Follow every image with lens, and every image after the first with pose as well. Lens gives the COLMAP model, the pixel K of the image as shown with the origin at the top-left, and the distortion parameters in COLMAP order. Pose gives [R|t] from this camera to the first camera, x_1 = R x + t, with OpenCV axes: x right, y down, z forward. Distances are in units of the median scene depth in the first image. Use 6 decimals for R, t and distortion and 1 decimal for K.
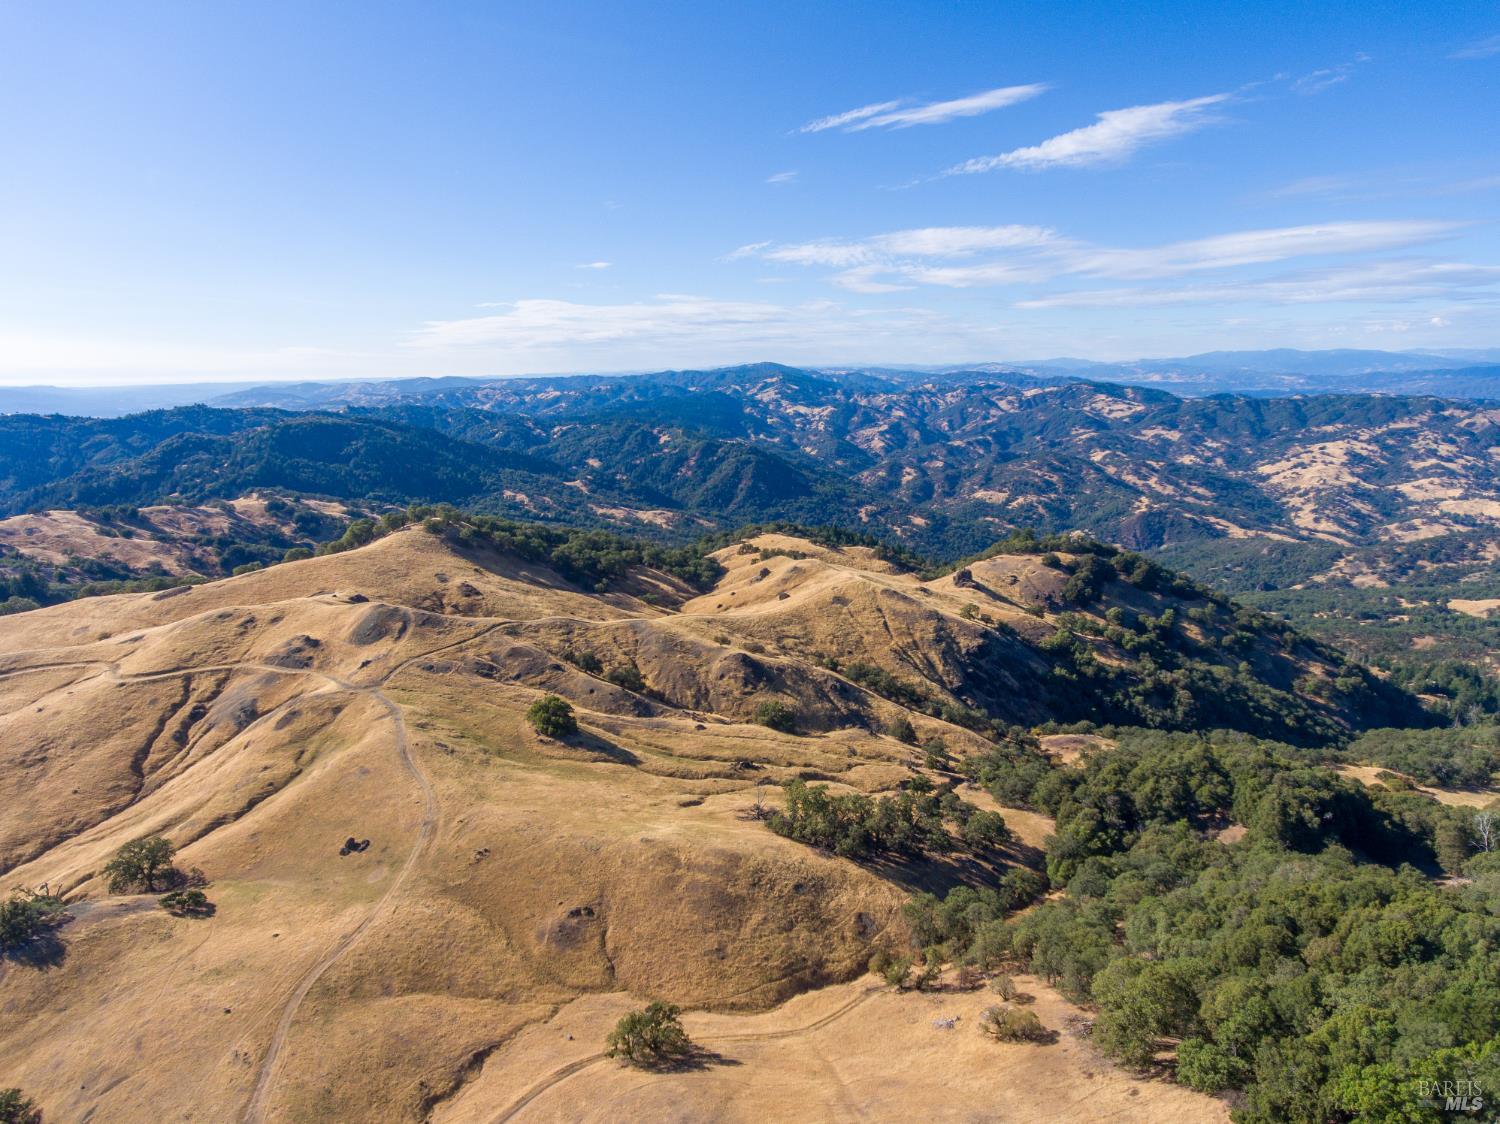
lens RADIAL K [[880.7, 0, 732.9], [0, 880.7, 567.7], [0, 0, 1]] dist [-0.006272, 0.002554]
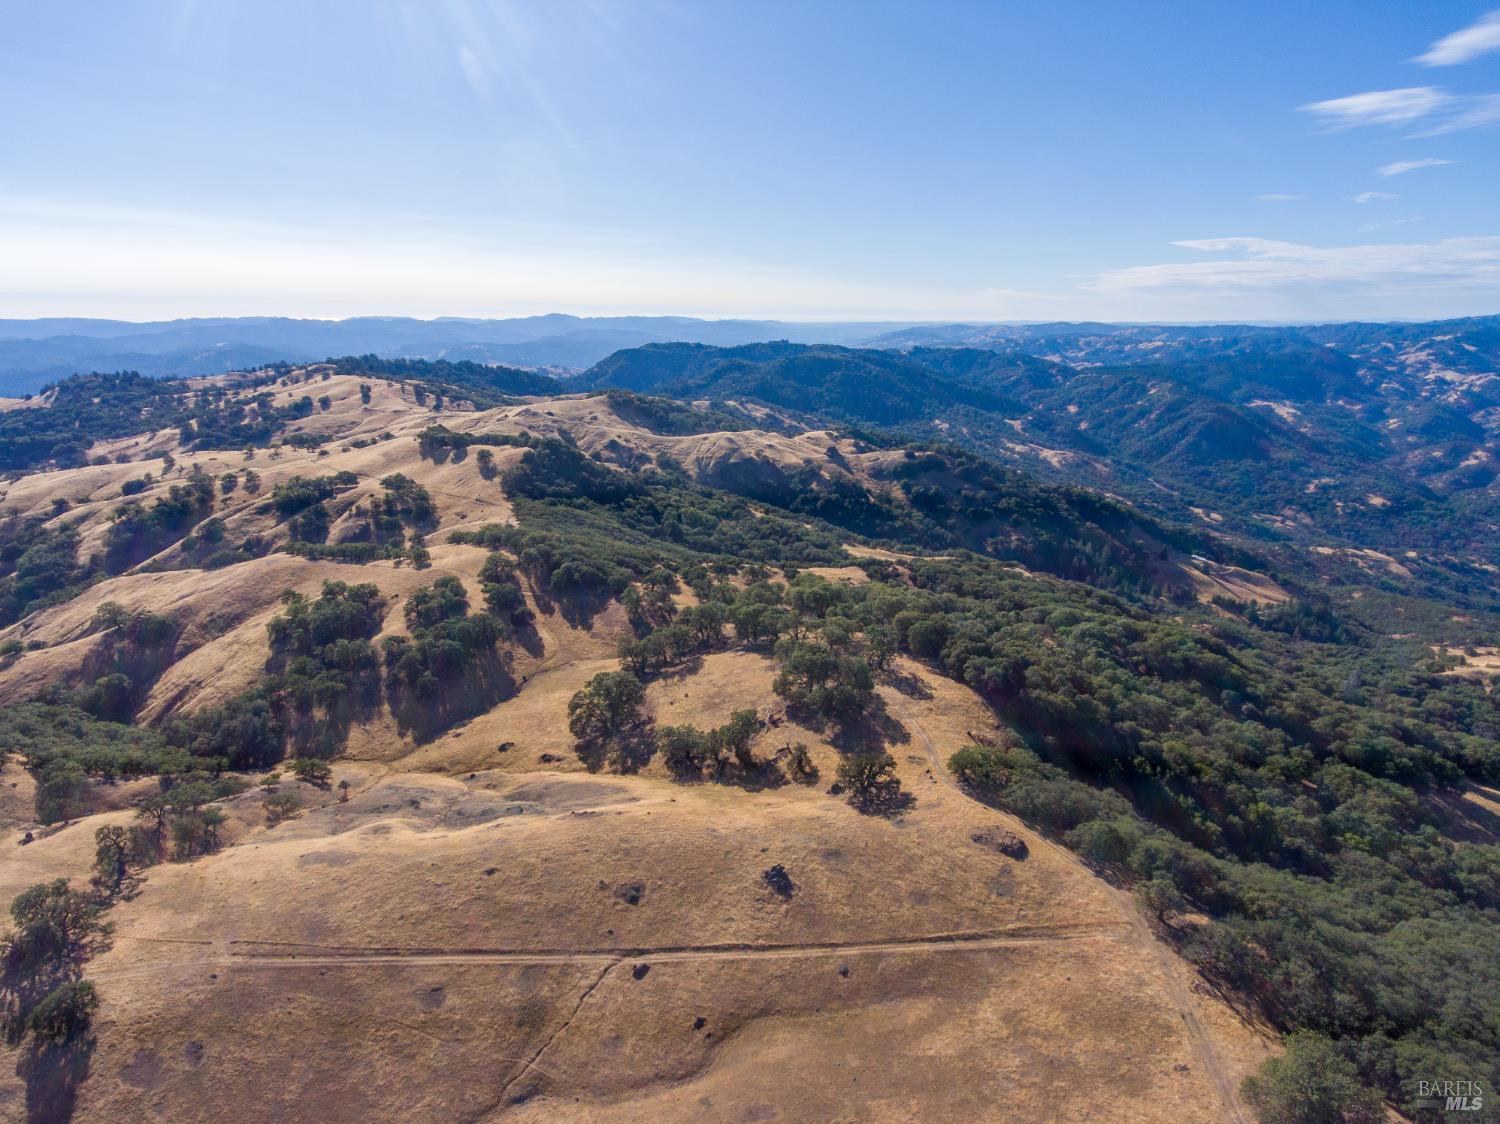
lens RADIAL K [[880.7, 0, 732.9], [0, 880.7, 567.7], [0, 0, 1]] dist [-0.006272, 0.002554]
pose [[0.754881, 0.199324, -0.624840, 2.754237], [-0.161035, 0.979866, 0.118027, 0.140224], [0.635785, 0.011525, 0.771780, -1.161241]]
